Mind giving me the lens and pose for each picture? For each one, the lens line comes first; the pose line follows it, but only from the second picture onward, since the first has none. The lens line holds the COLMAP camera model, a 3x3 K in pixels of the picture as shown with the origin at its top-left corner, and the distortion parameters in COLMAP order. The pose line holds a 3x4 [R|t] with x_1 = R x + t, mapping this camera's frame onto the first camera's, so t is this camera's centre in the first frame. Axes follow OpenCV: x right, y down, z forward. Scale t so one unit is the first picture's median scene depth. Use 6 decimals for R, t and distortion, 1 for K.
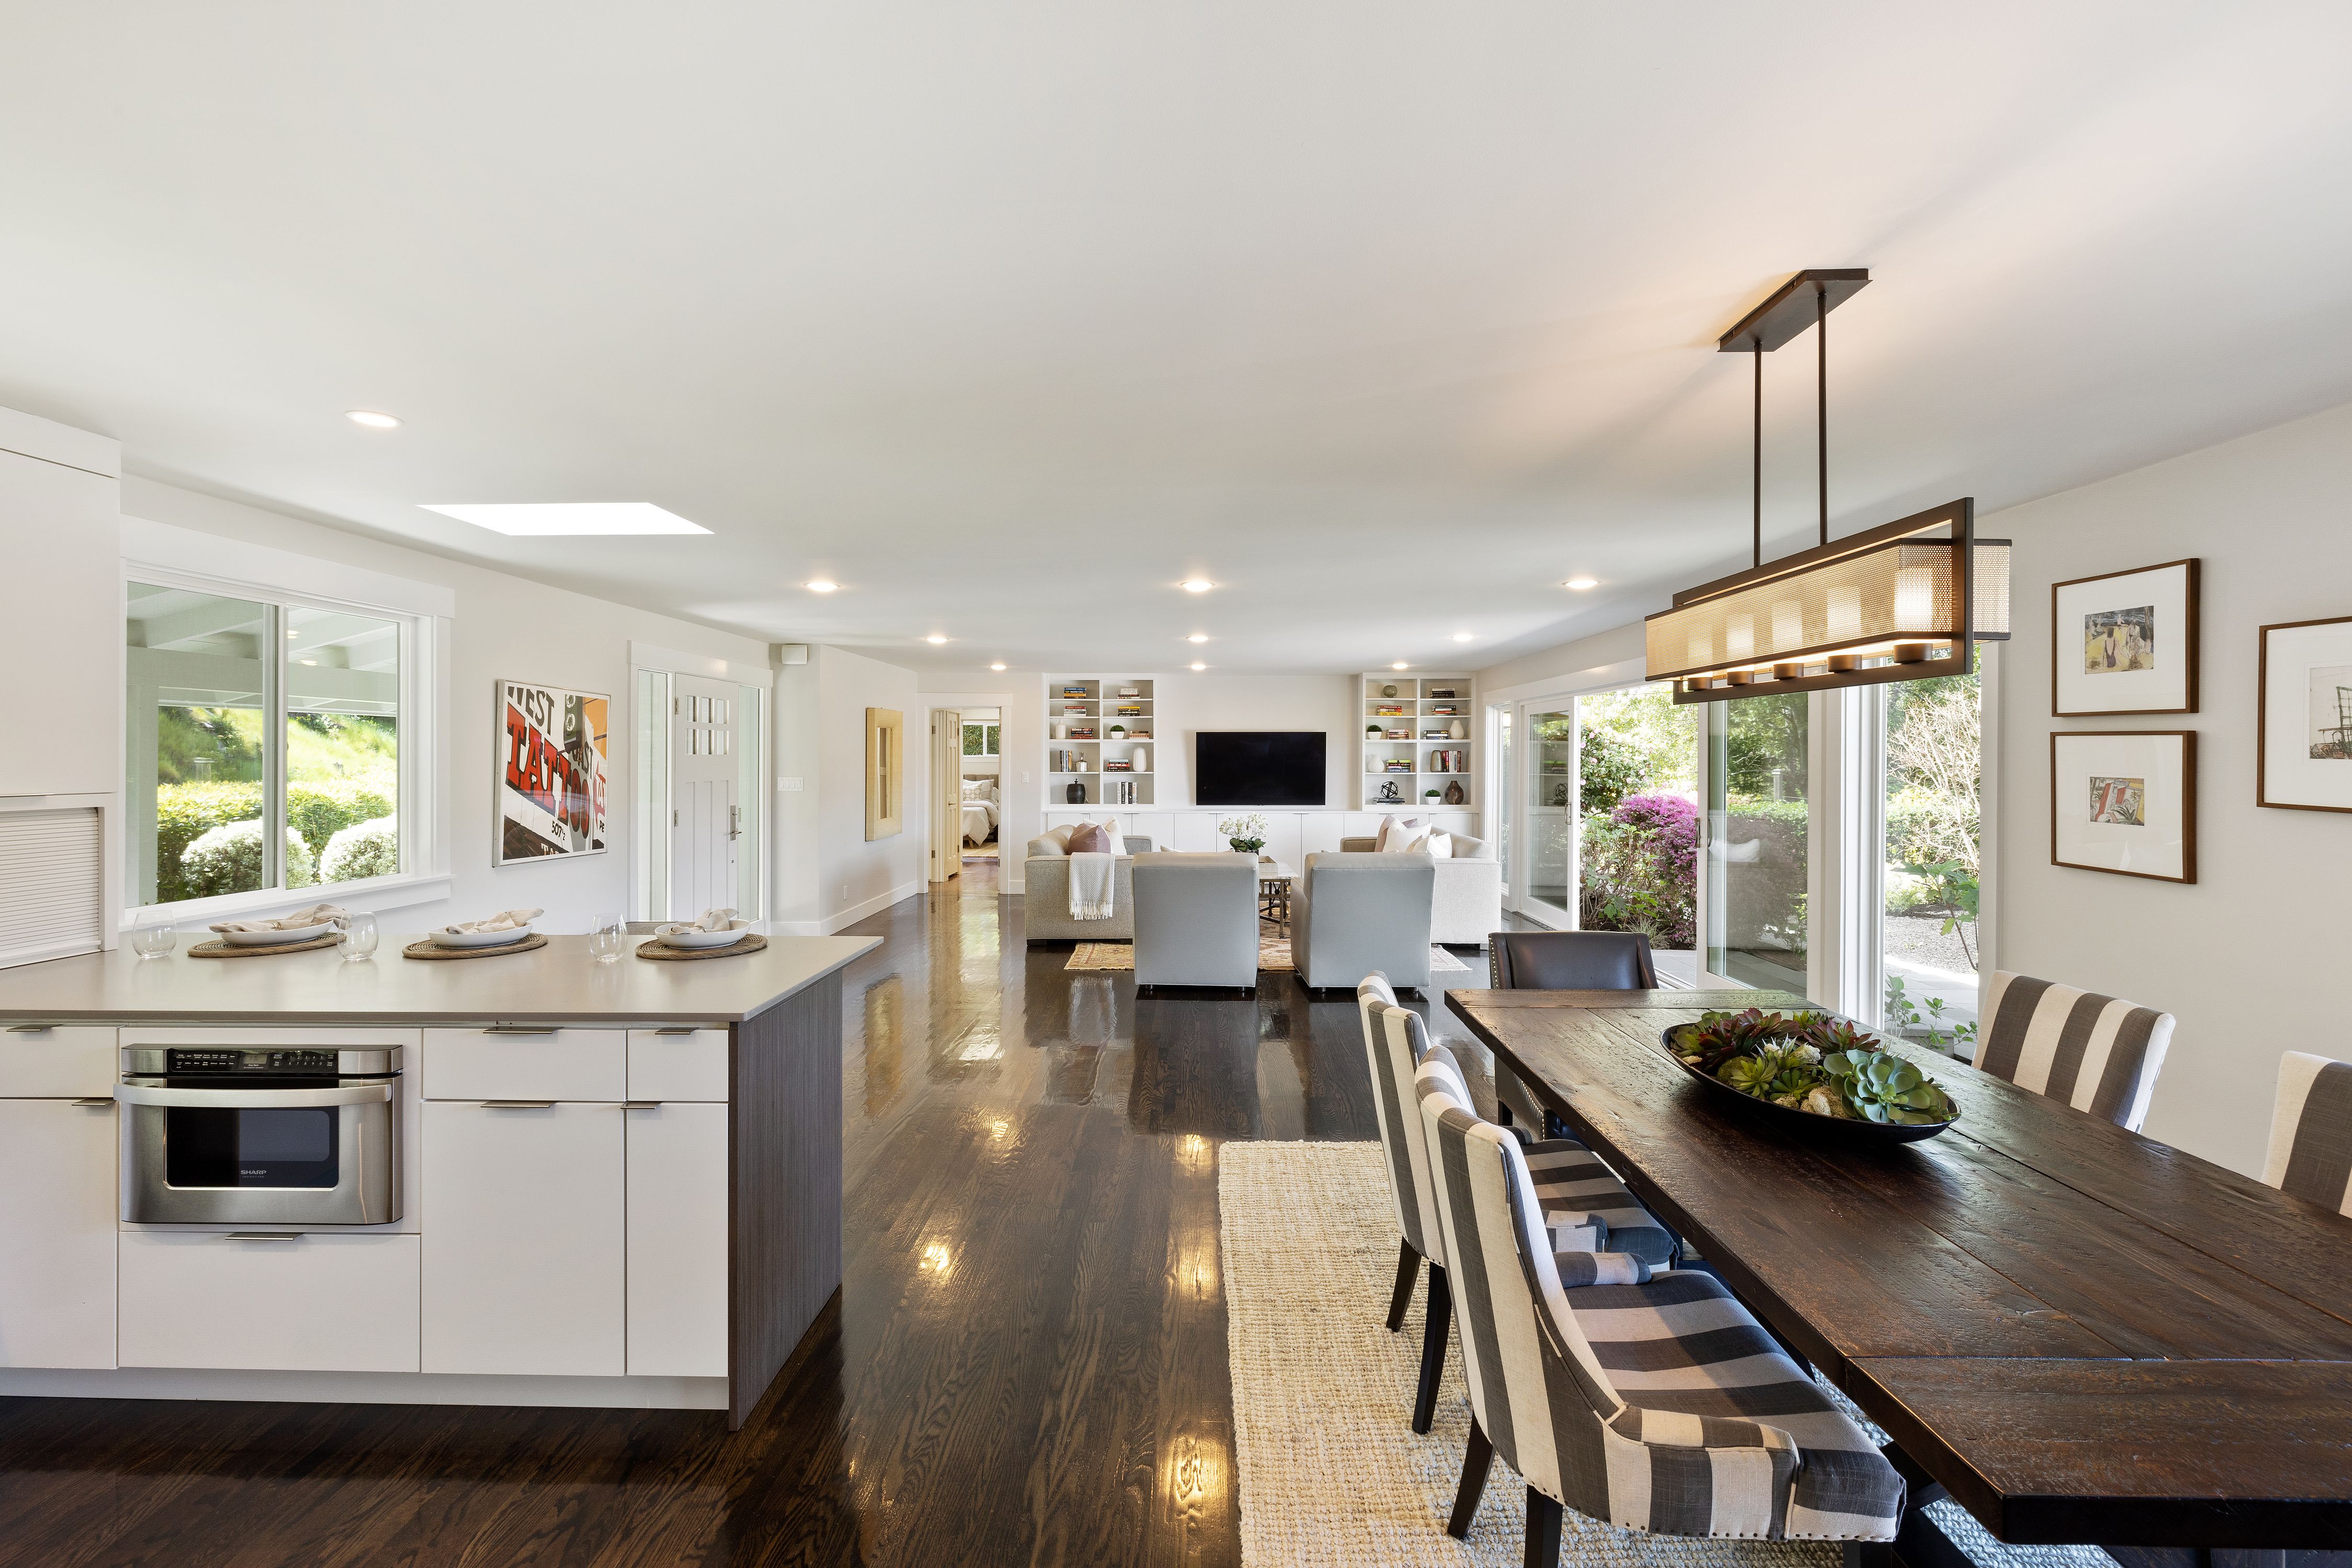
lens RADIAL K [[1017.3, 0, 1182.0], [0, 1017.3, 756.7], [0, 0, 1]] dist [-0.002802, 0.001539]
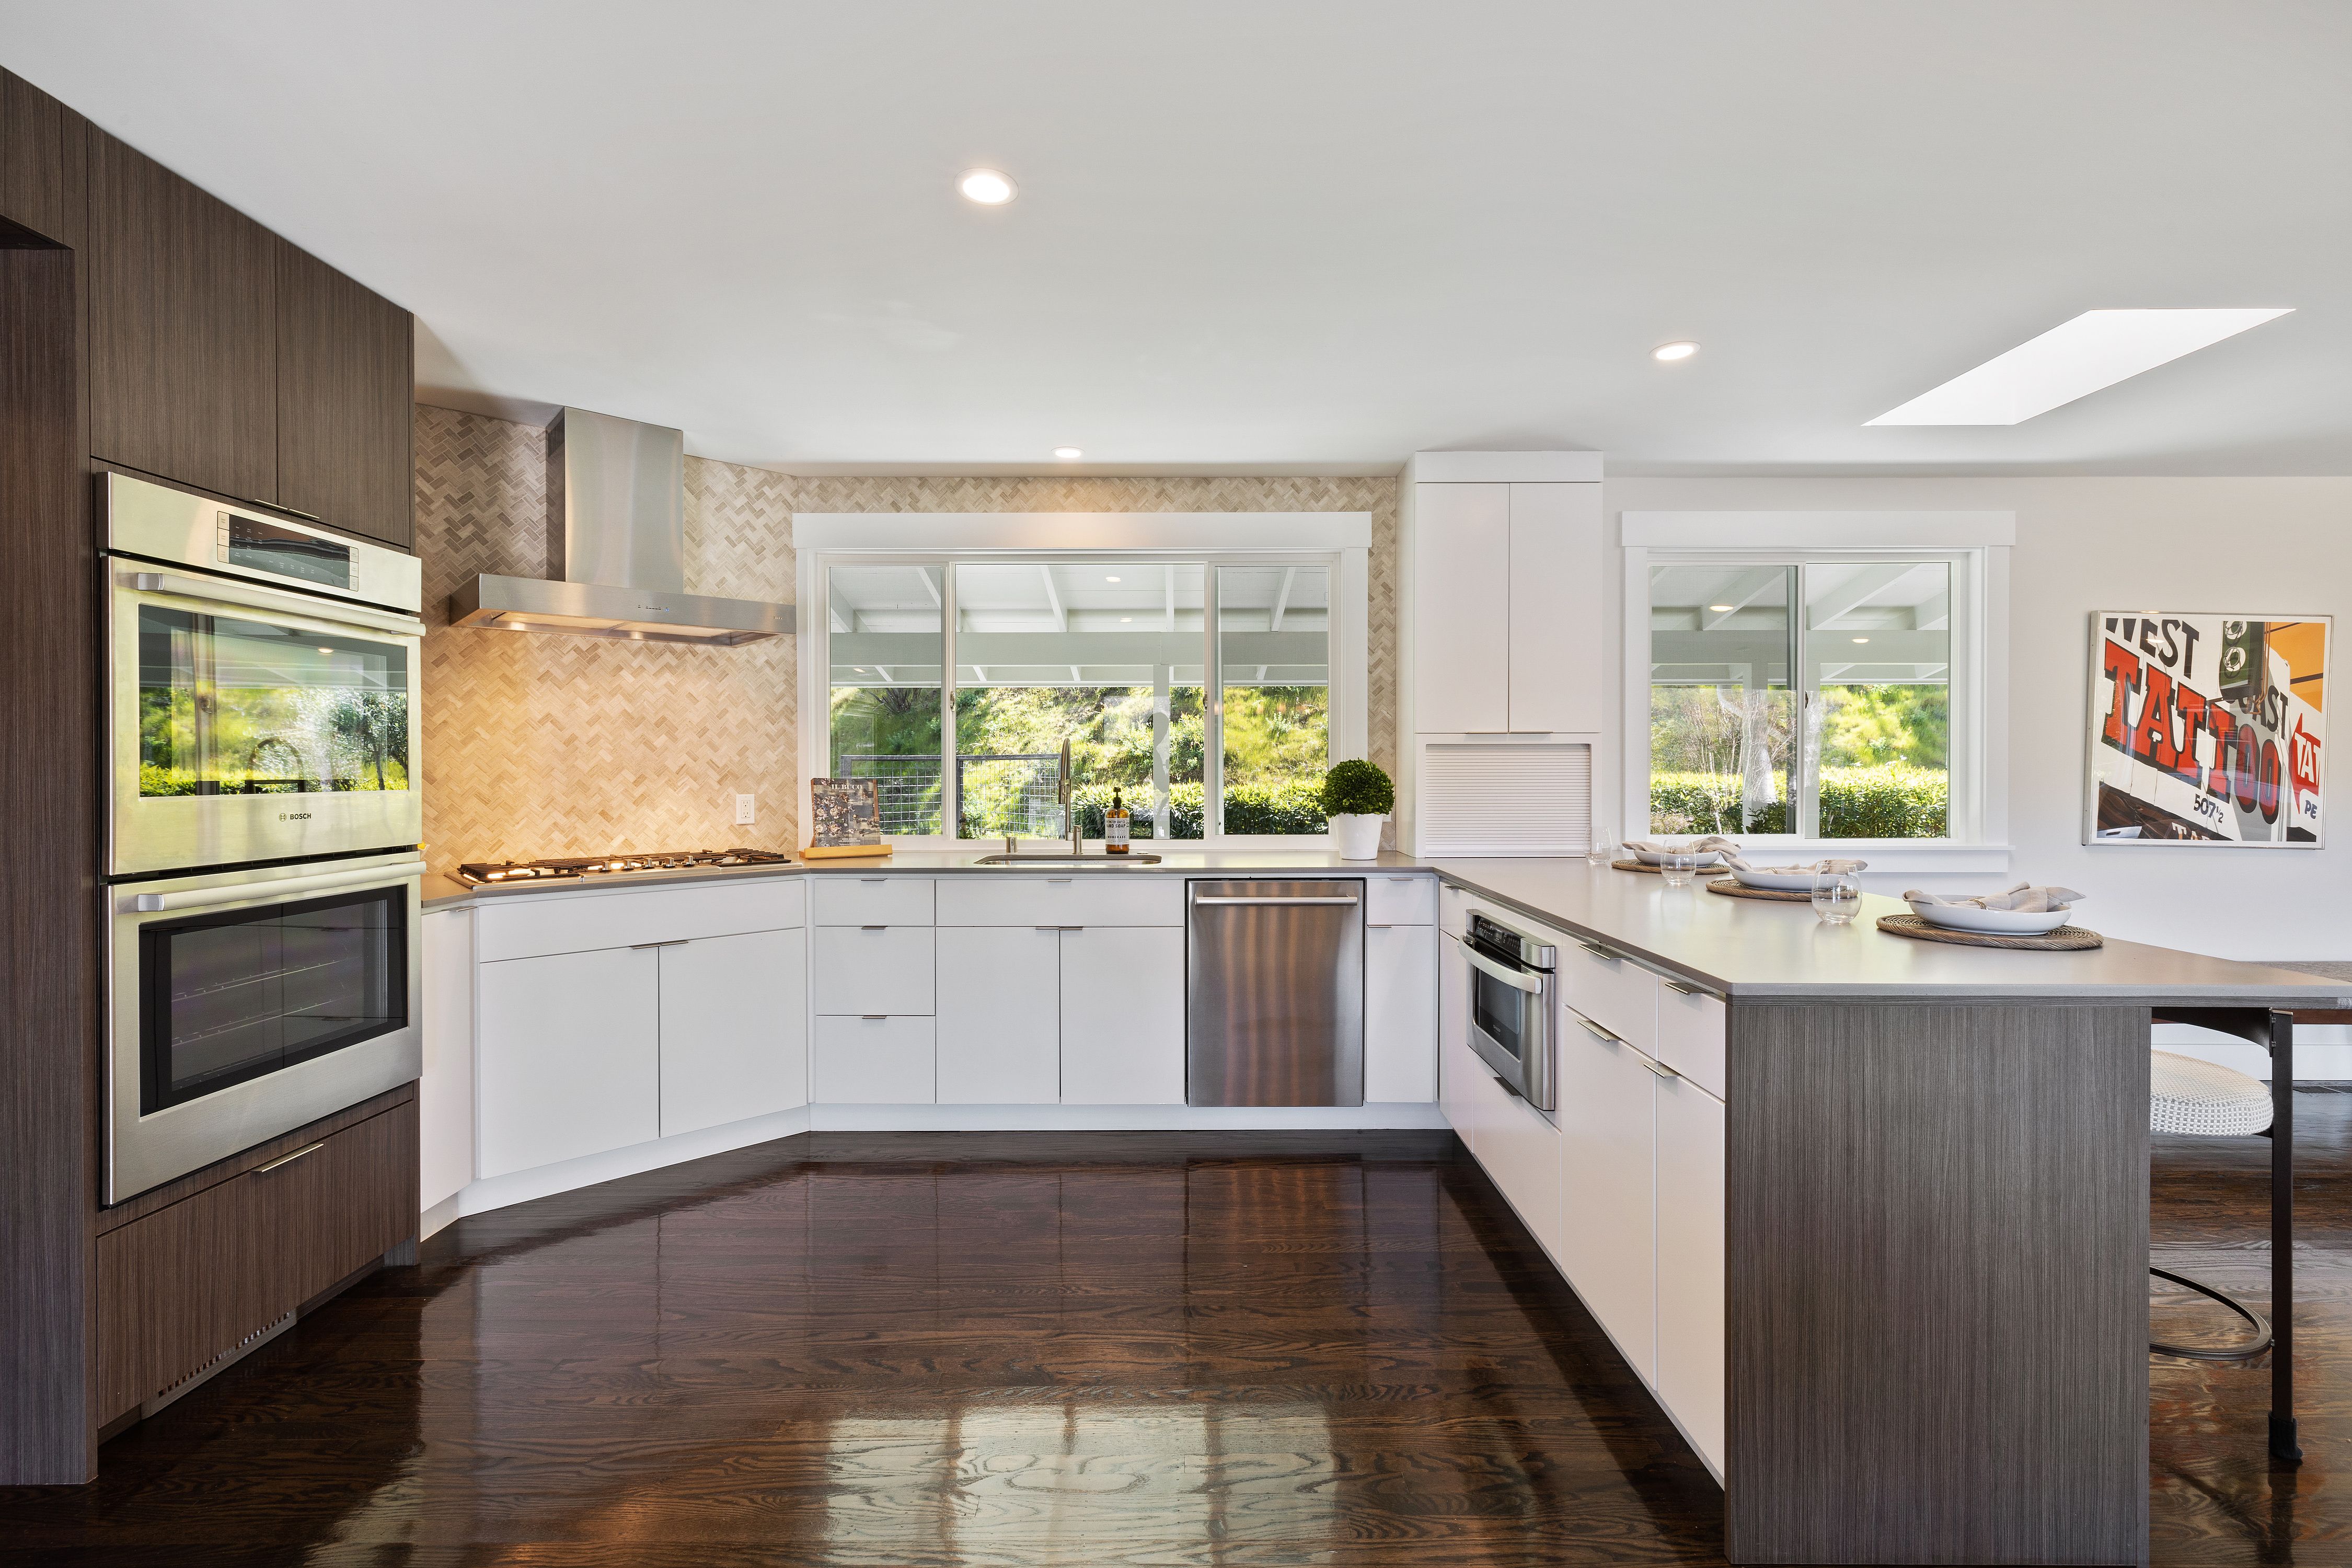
lens RADIAL K [[1017.3, 0, 1173.9], [0, 1017.3, 773.0], [0, 0, 1]] dist [-0.002802, 0.001539]
pose [[0.012704, 0.007678, -0.999890, 0.094535], [0.001707, 0.999969, 0.007700, 0.035172], [0.999918, -0.001805, 0.012690, 0.214985]]
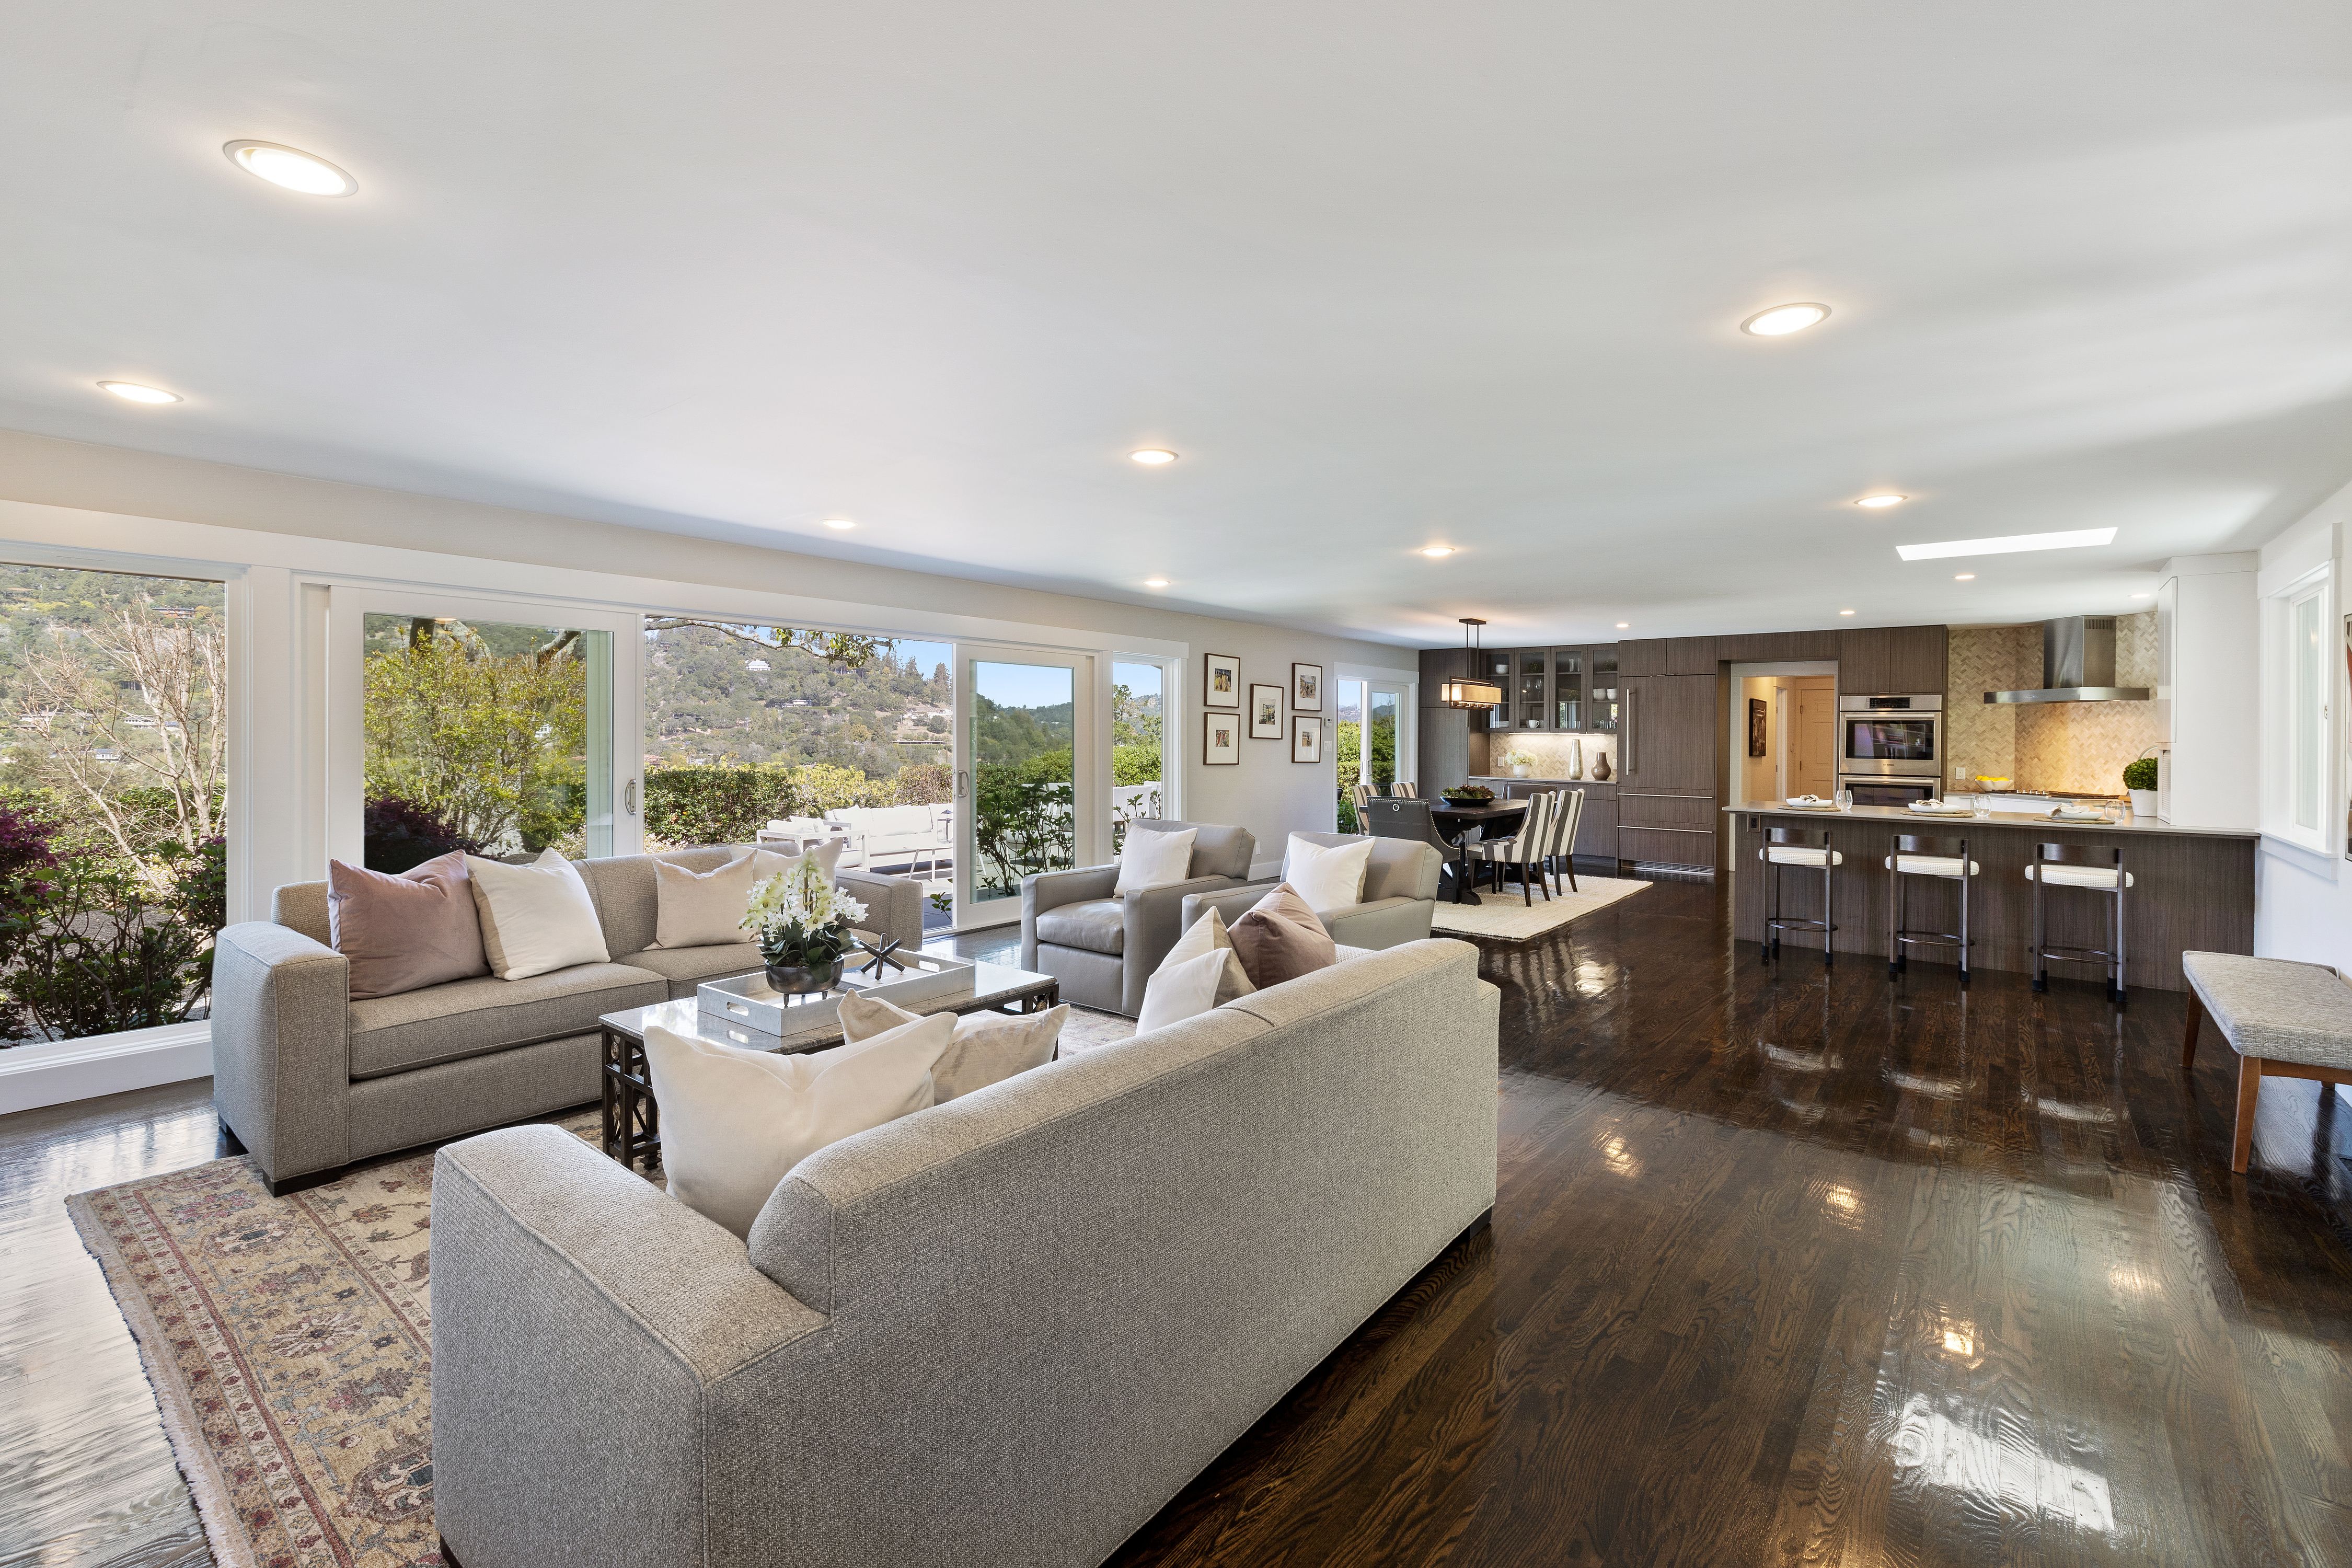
lens RADIAL K [[1017.3, 0, 1165.6], [0, 1017.3, 732.6], [0, 0, 1]] dist [-0.002802, 0.001539]
pose [[-0.777215, -0.006763, 0.629198, -0.369498], [-0.009802, 0.999951, -0.001360, 0.017768], [-0.629158, -0.007225, -0.777244, 1.725245]]
